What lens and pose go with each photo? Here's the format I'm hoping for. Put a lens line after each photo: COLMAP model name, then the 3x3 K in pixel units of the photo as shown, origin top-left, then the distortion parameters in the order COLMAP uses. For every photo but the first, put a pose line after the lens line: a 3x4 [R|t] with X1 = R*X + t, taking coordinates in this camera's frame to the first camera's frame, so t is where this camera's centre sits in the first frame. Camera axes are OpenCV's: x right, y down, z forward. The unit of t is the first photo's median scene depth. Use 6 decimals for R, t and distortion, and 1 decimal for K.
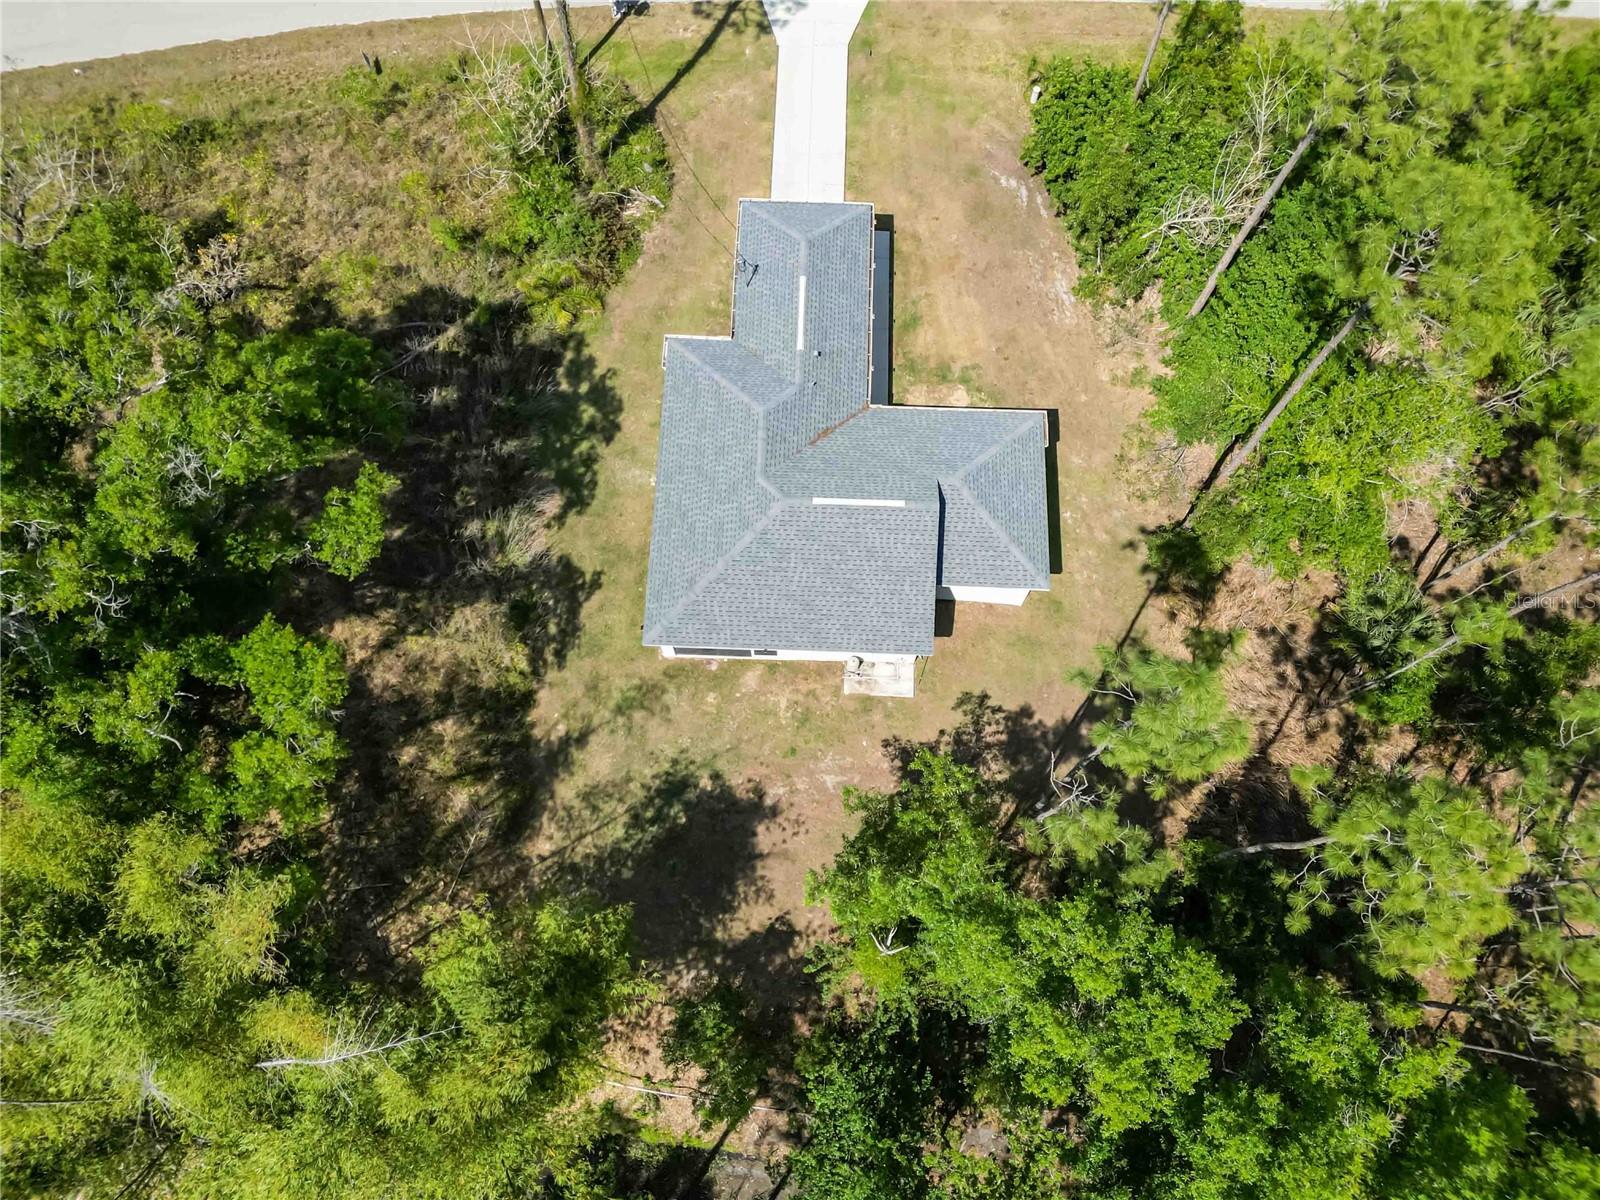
lens RADIAL K [[1115.1, 0, 800.0], [0, 1115.1, 600.0], [0, 0, 1]] dist [0.059388, -0.042707]
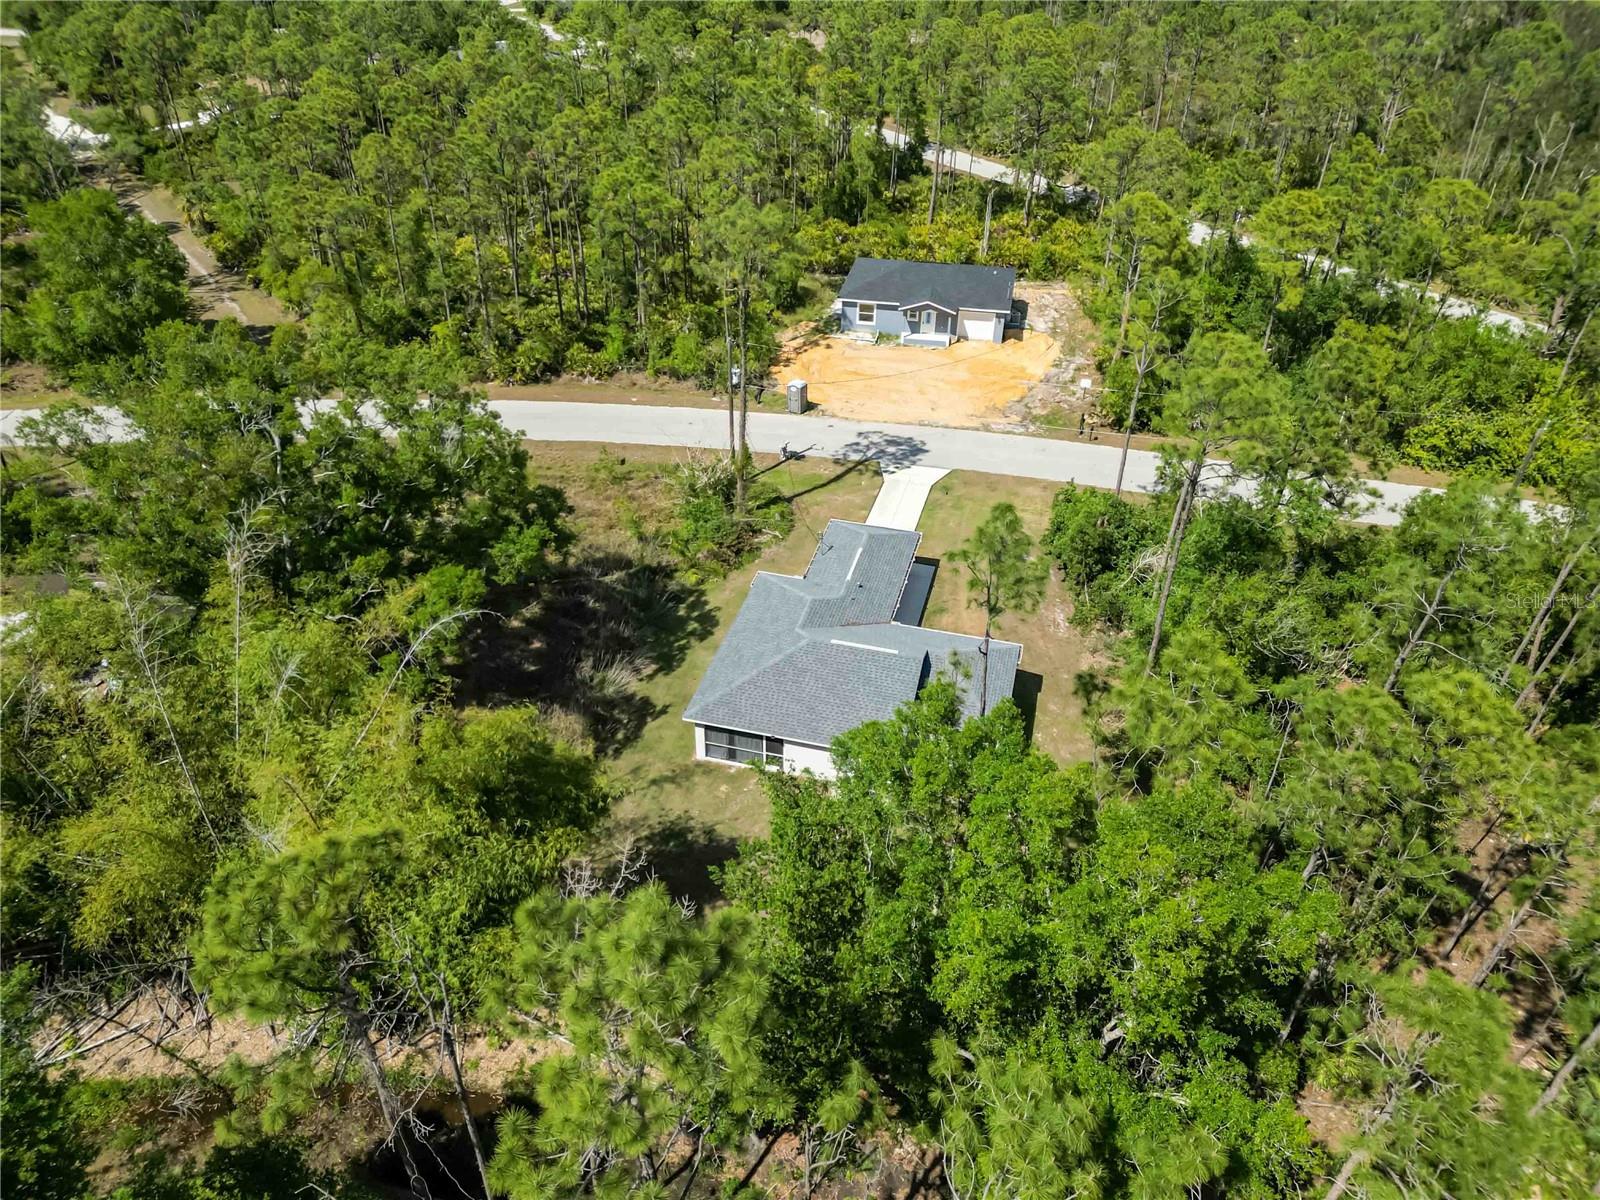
lens RADIAL K [[1116.6, 0, 800.0], [0, 1116.6, 600.0], [0, 0, 1]] dist [0.088555, -0.105176]
pose [[0.974688, 0.132106, -0.180362, 0.184194], [-0.211919, 0.802941, -0.557114, 0.550698], [0.071222, 0.581235, 0.810613, -0.115489]]
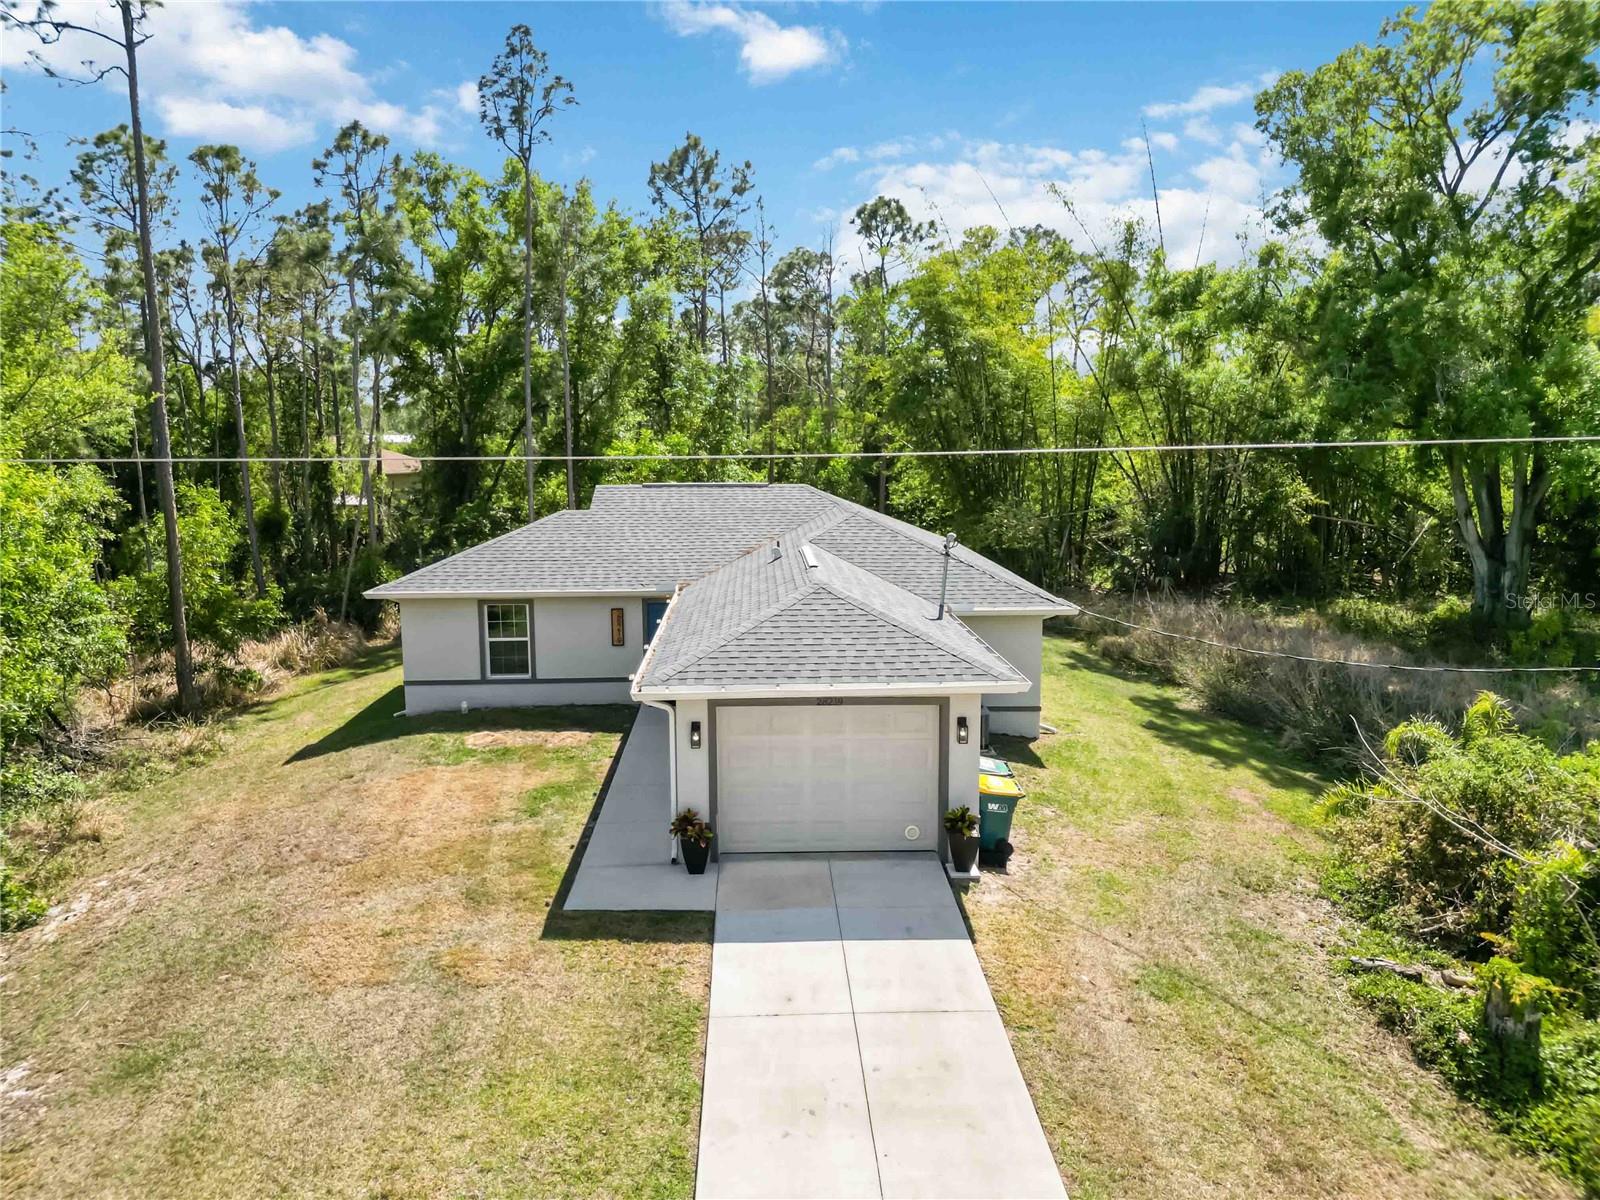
lens RADIAL K [[1127.8, 0, 800.0], [0, 1127.8, 600.0], [0, 0, 1]] dist [0.034578, -0.033197]
pose [[-0.997082, 0.019828, -0.073720, 0.039832], [-0.068248, 0.201147, 0.977181, -0.696908], [0.034204, 0.979360, -0.199207, 1.058619]]
